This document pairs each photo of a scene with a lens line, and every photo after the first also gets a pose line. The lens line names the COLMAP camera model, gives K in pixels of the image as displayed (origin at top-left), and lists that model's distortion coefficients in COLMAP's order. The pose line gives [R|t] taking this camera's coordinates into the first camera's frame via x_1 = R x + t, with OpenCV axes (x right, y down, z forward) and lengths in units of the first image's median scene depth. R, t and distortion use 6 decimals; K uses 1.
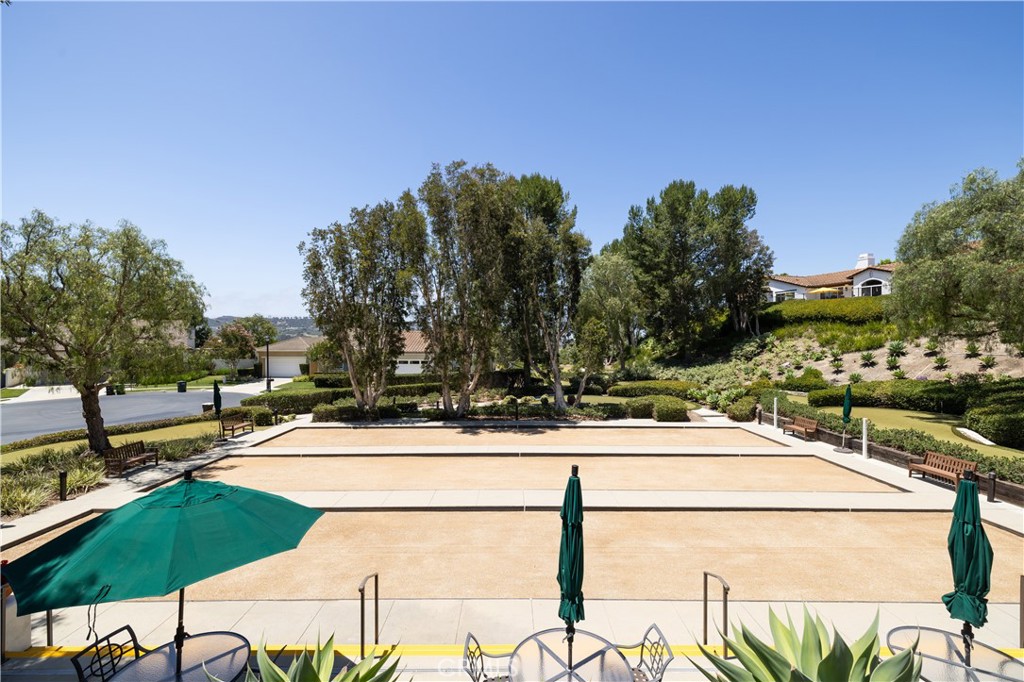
lens RADIAL K [[437.7, 0, 508.8], [0, 437.7, 339.0], [0, 0, 1]] dist [0.001739, 0.000054]
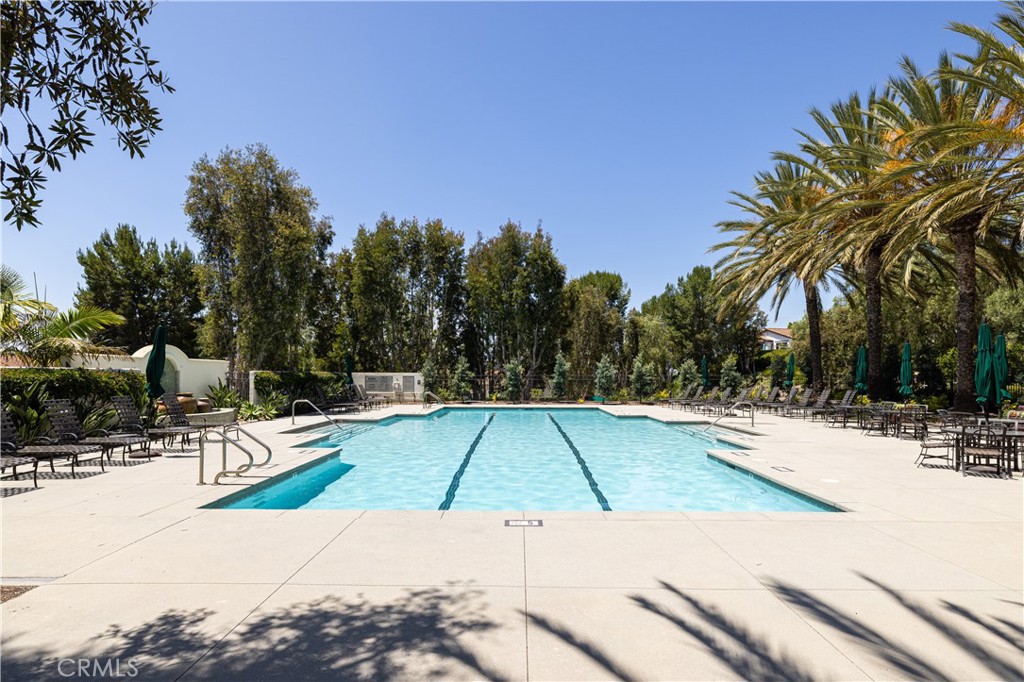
lens RADIAL K [[532.9, 0, 509.3], [0, 532.9, 372.7], [0, 0, 1]] dist [-0.000564, -0.000021]
pose [[0.999846, 0.001911, -0.017460, -0.214181], [-0.002082, 0.999951, -0.009727, 0.006622], [0.017441, 0.009762, 0.999800, -0.783059]]
